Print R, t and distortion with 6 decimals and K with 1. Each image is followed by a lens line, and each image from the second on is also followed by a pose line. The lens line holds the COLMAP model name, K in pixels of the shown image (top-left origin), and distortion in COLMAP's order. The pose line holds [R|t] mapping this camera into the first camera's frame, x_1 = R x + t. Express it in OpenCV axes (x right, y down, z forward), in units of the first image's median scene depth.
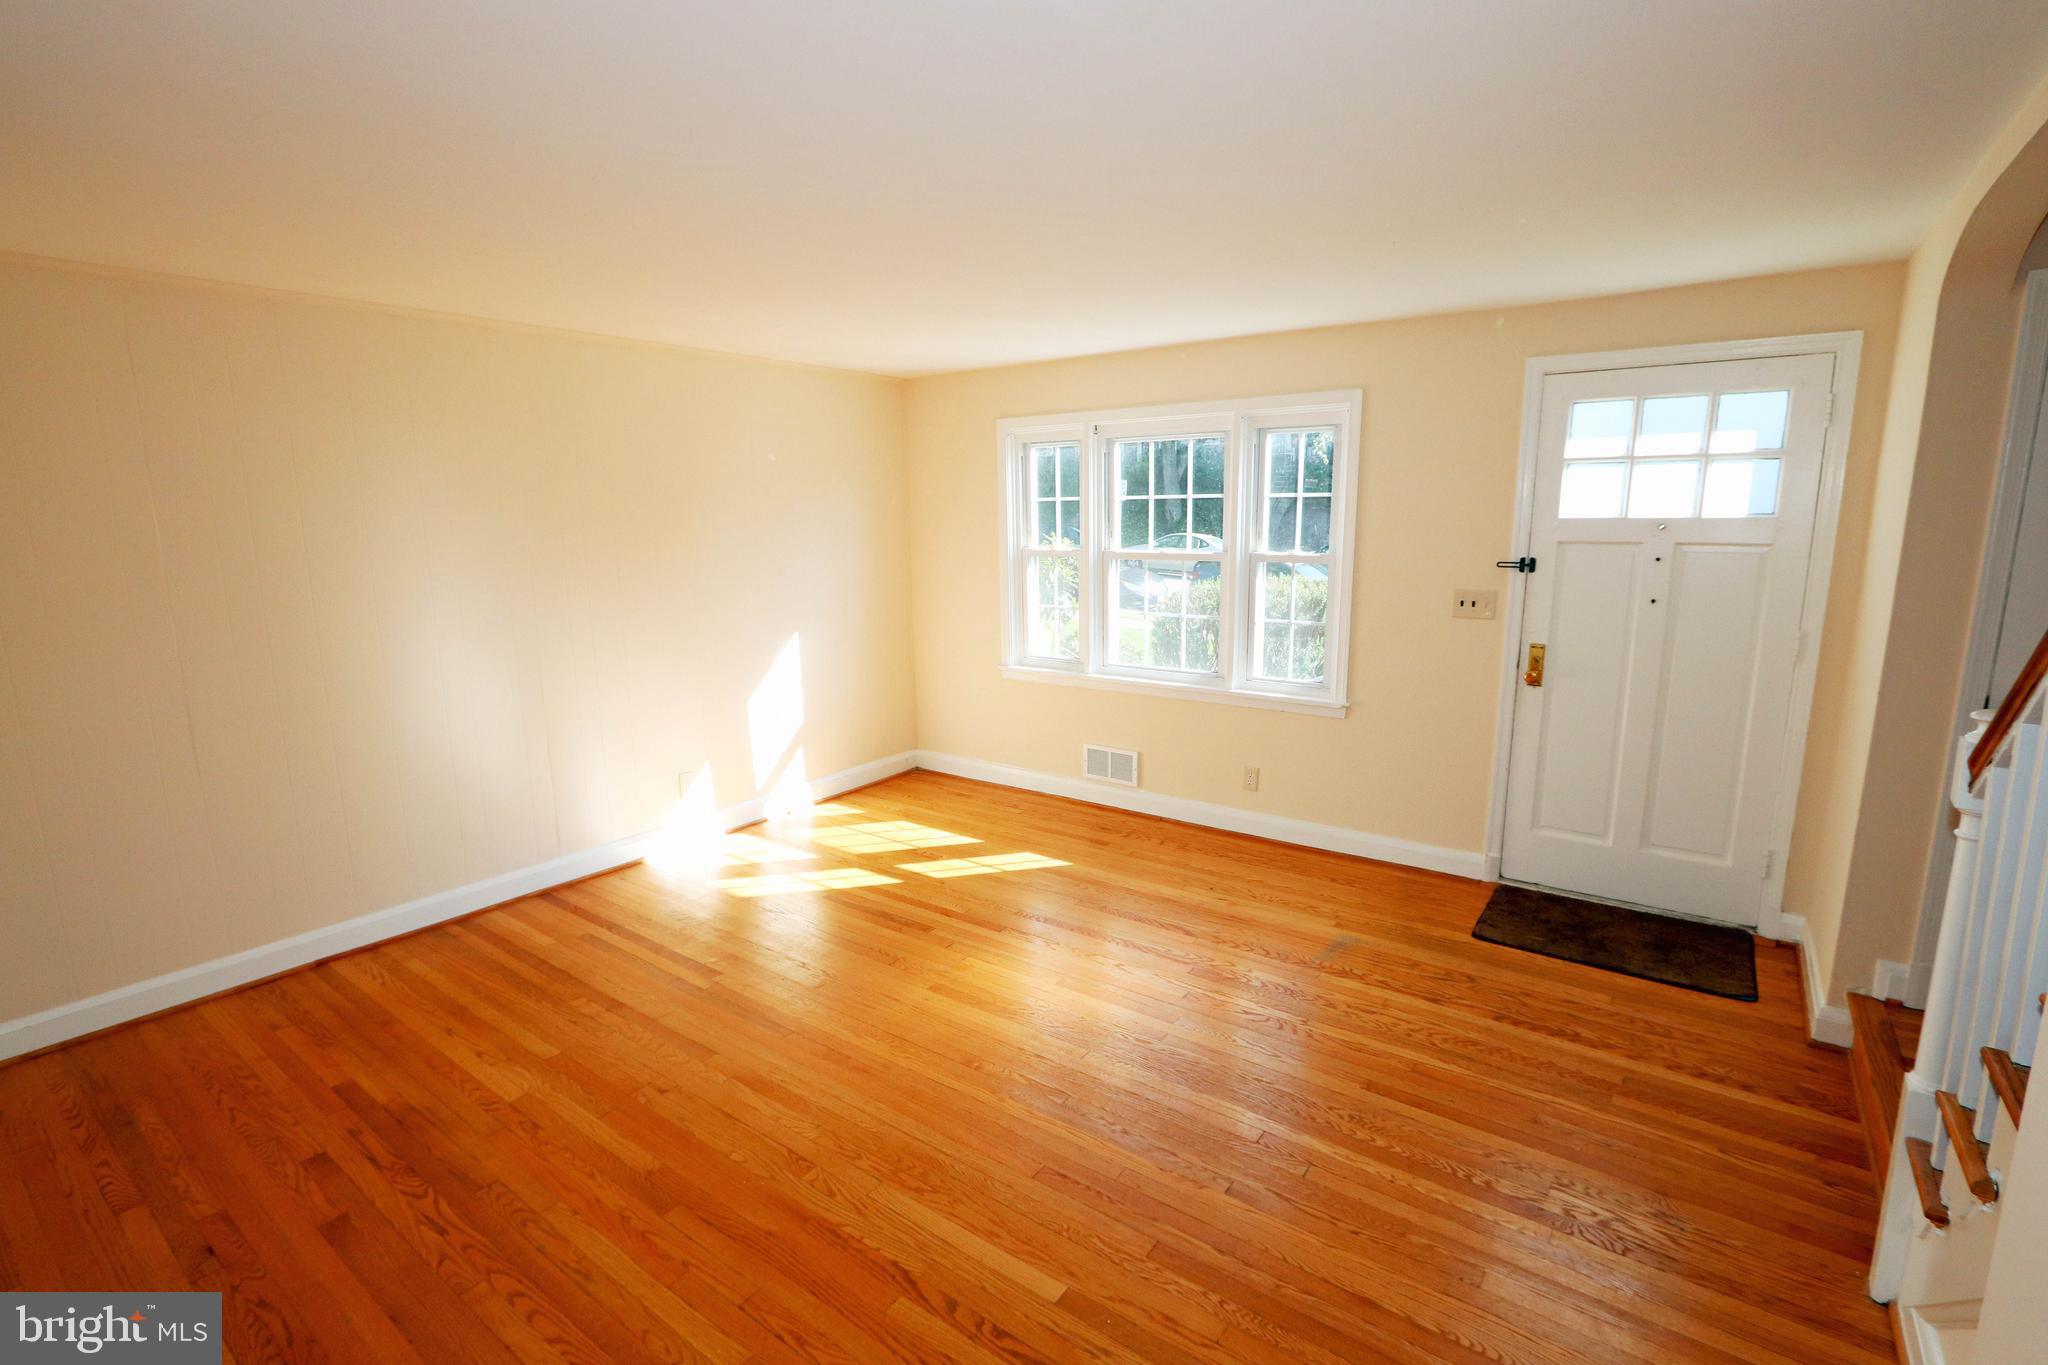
lens RADIAL K [[941.4, 0, 1019.2], [0, 941.4, 686.1], [0, 0, 1]] dist [-0.024673, 0.005249]
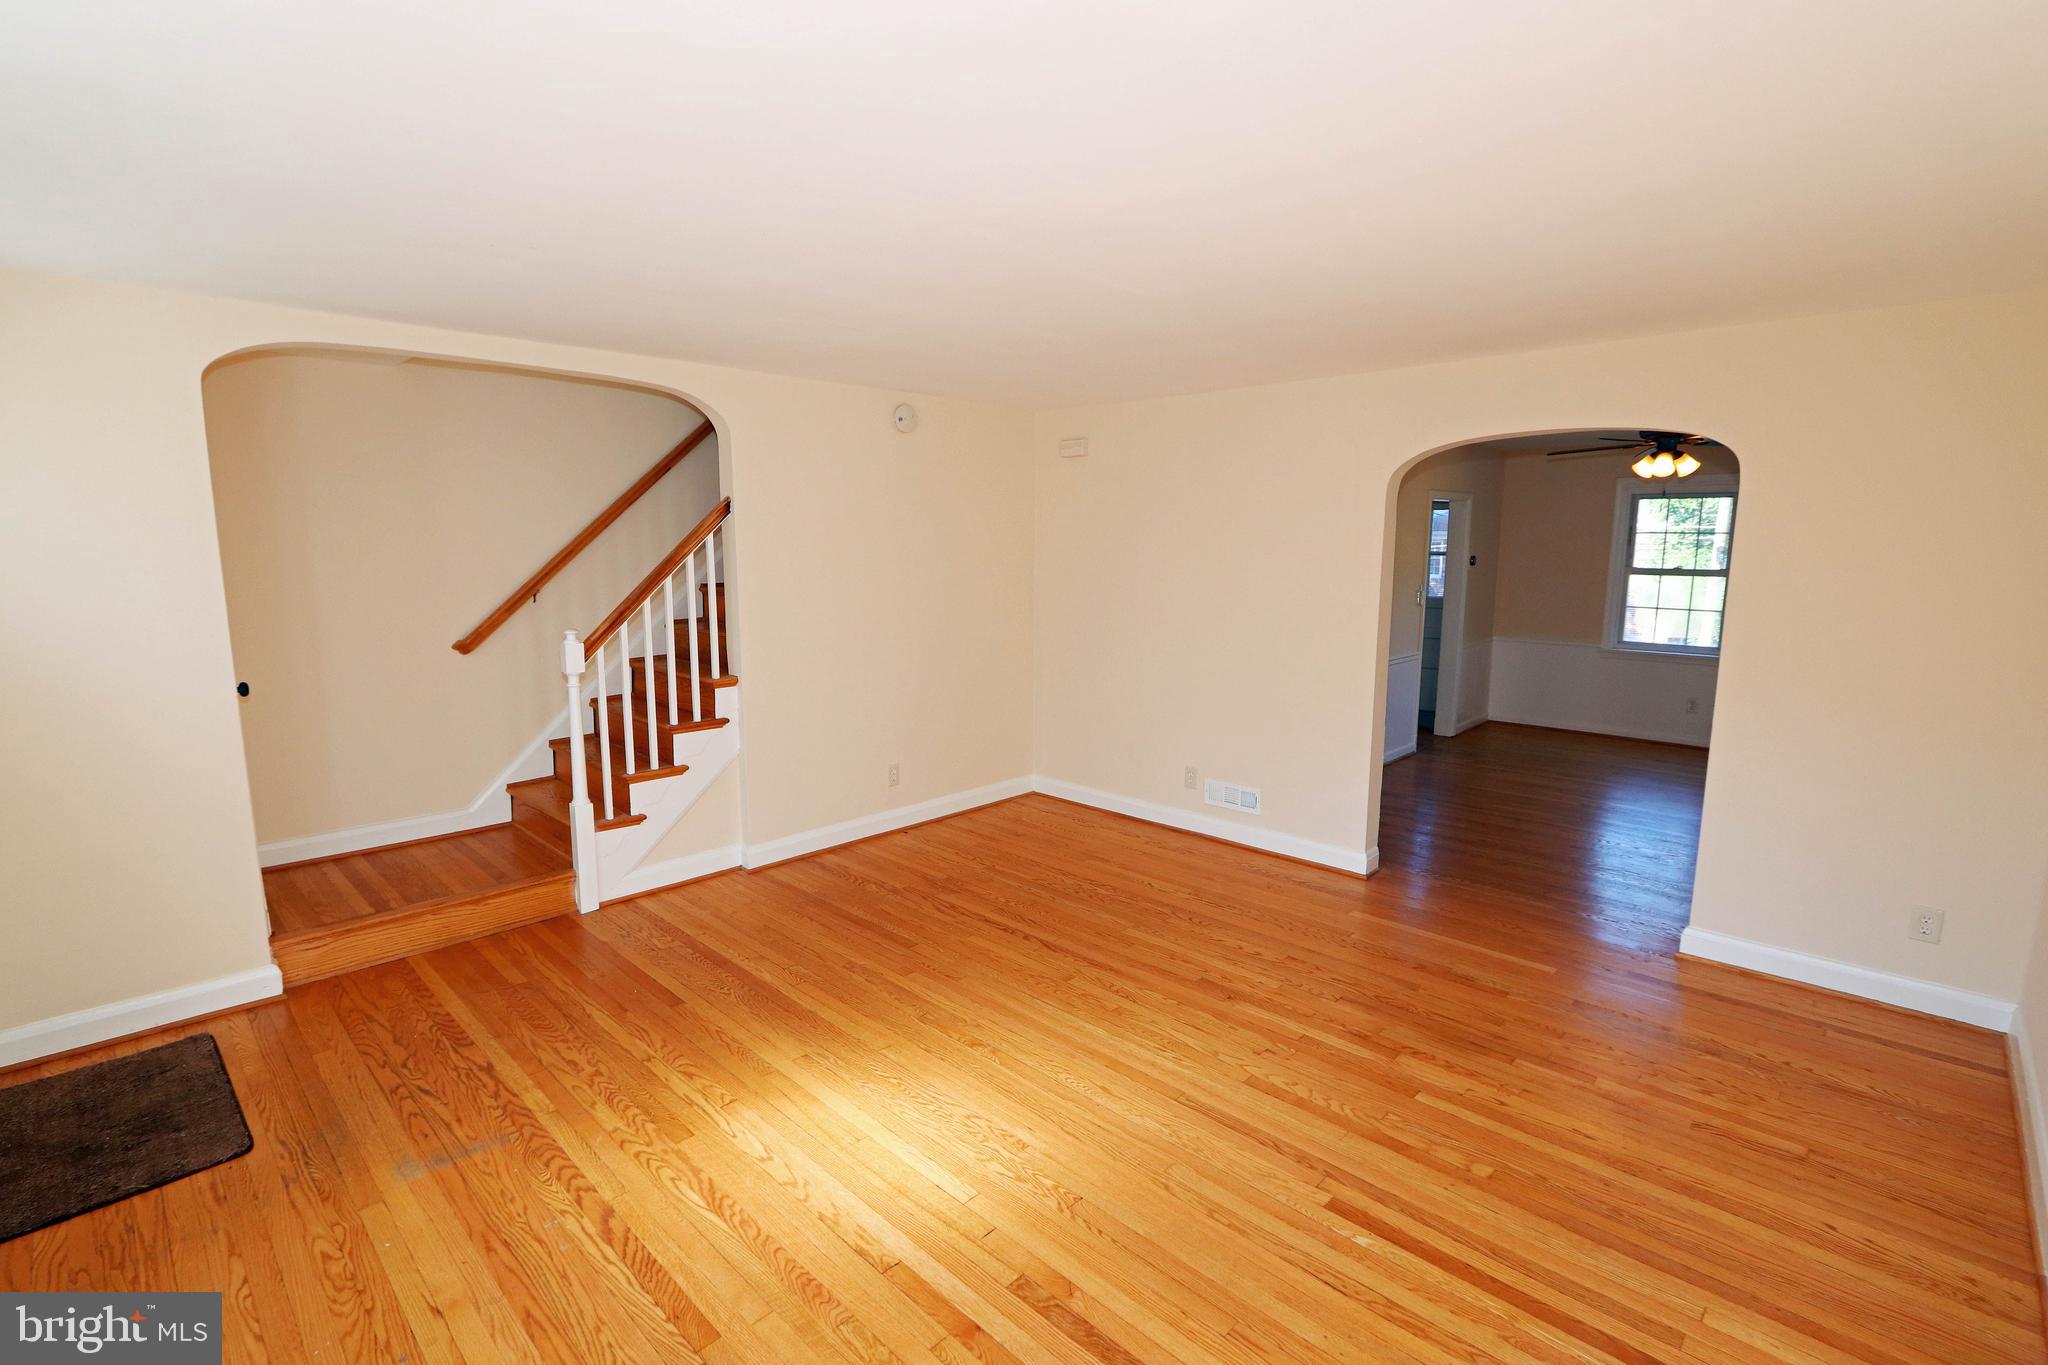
lens RADIAL K [[941.4, 0, 1016.0], [0, 941.4, 682.3], [0, 0, 1]] dist [-0.024673, 0.005249]
pose [[-0.990727, -0.012049, 0.135336, -0.168372], [0.032538, 0.946039, 0.322417, -0.263058], [-0.131918, 0.323830, -0.936873, 1.438554]]
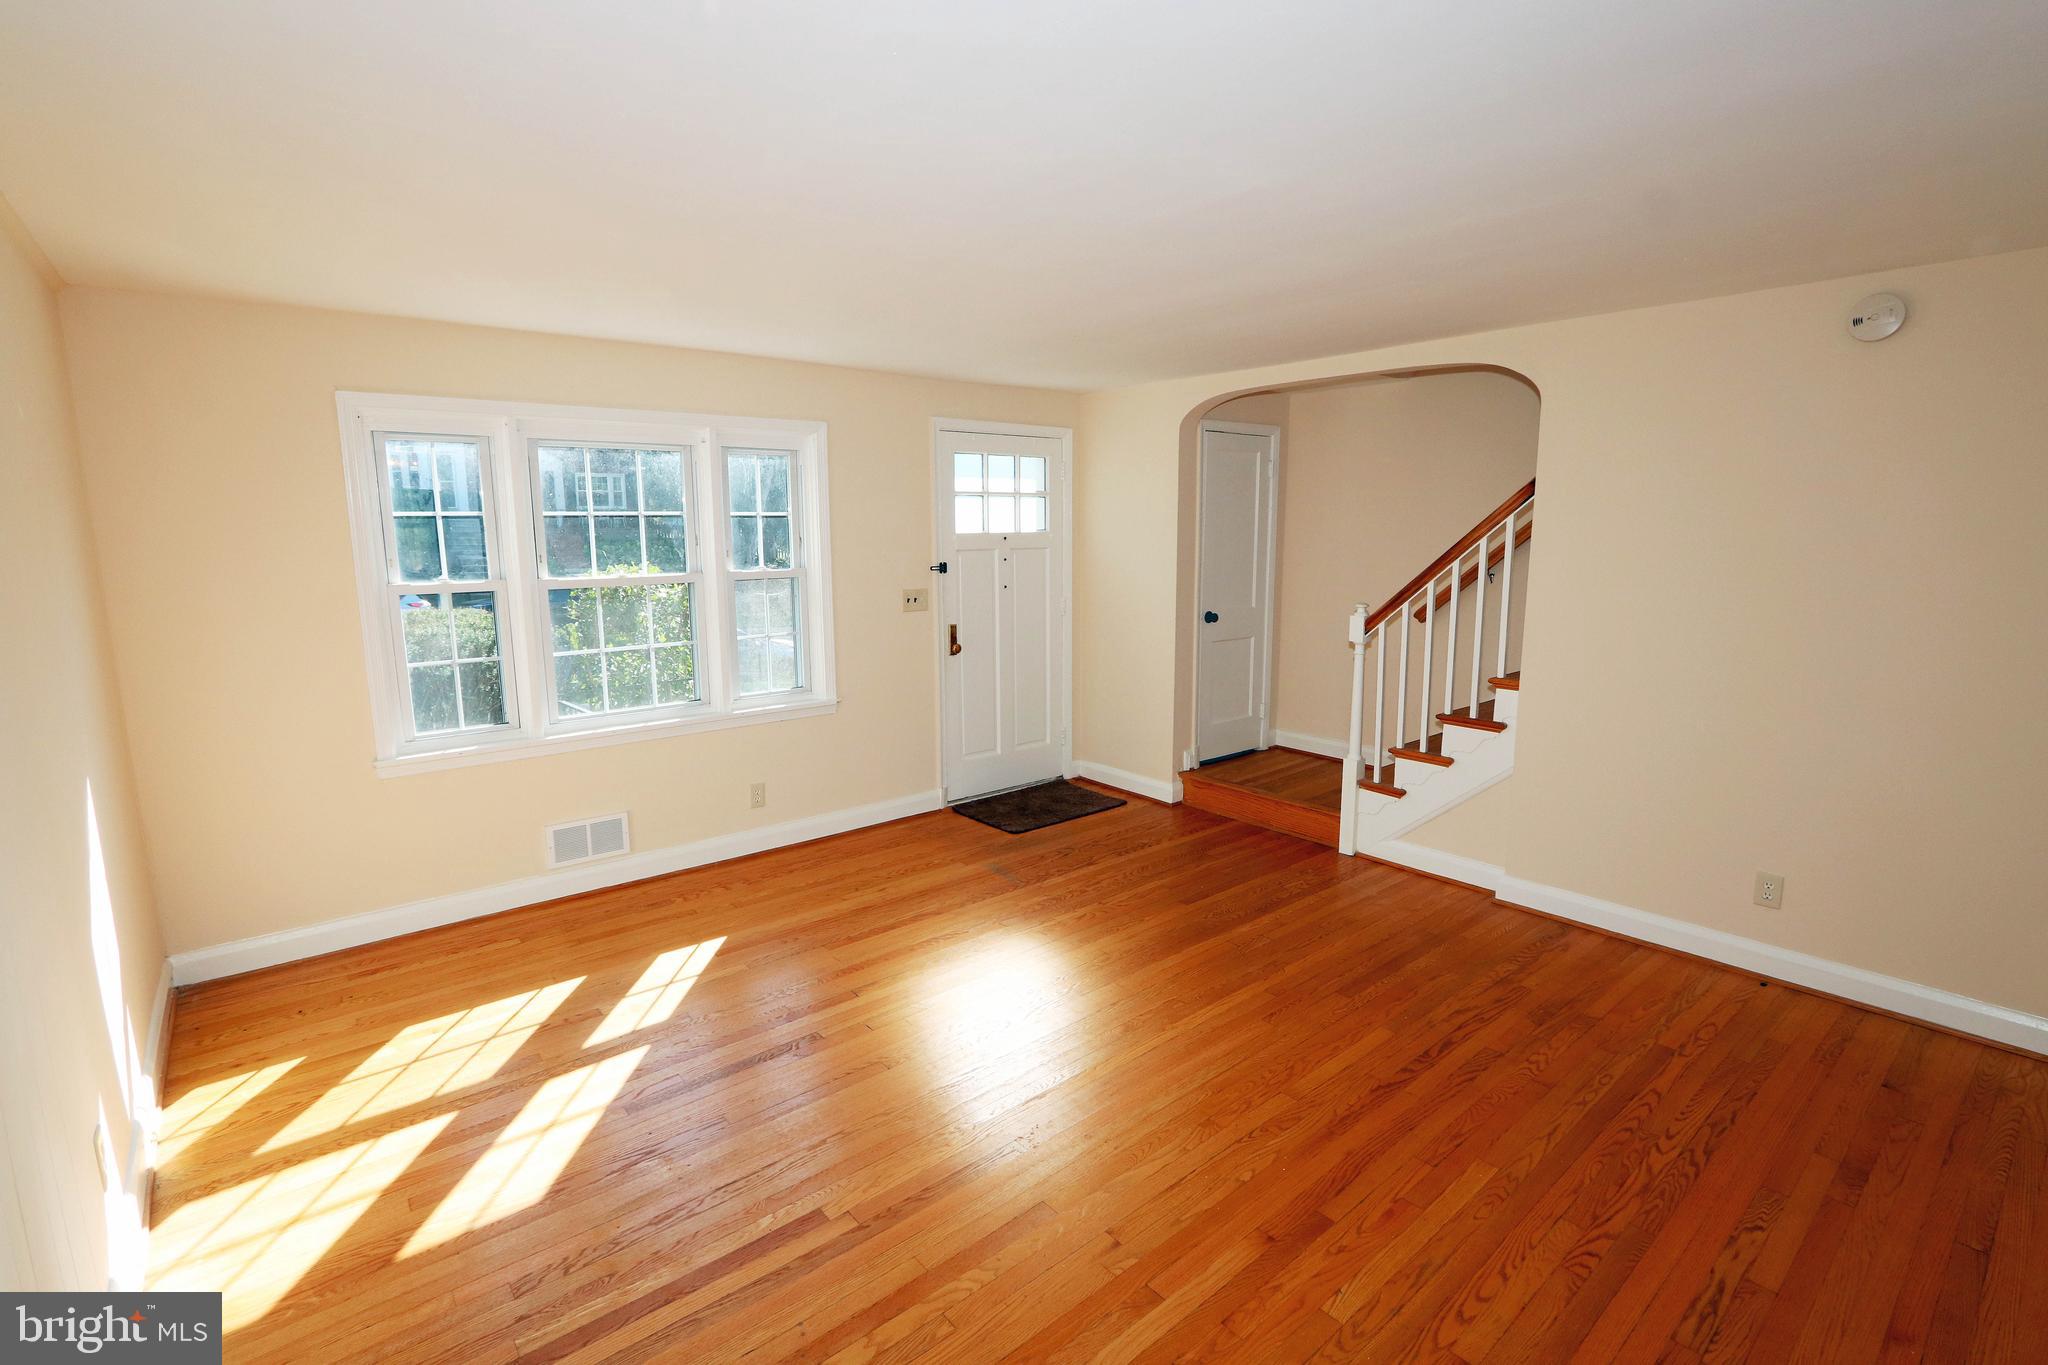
lens RADIAL K [[941.4, 0, 1018.3], [0, 941.4, 675.3], [0, 0, 1]] dist [-0.024673, 0.005249]
pose [[0.238929, -0.143668, 0.960350, -0.809146], [0.179646, 0.978462, 0.101683, -0.100935], [-0.954275, 0.148228, 0.259593, 0.591270]]
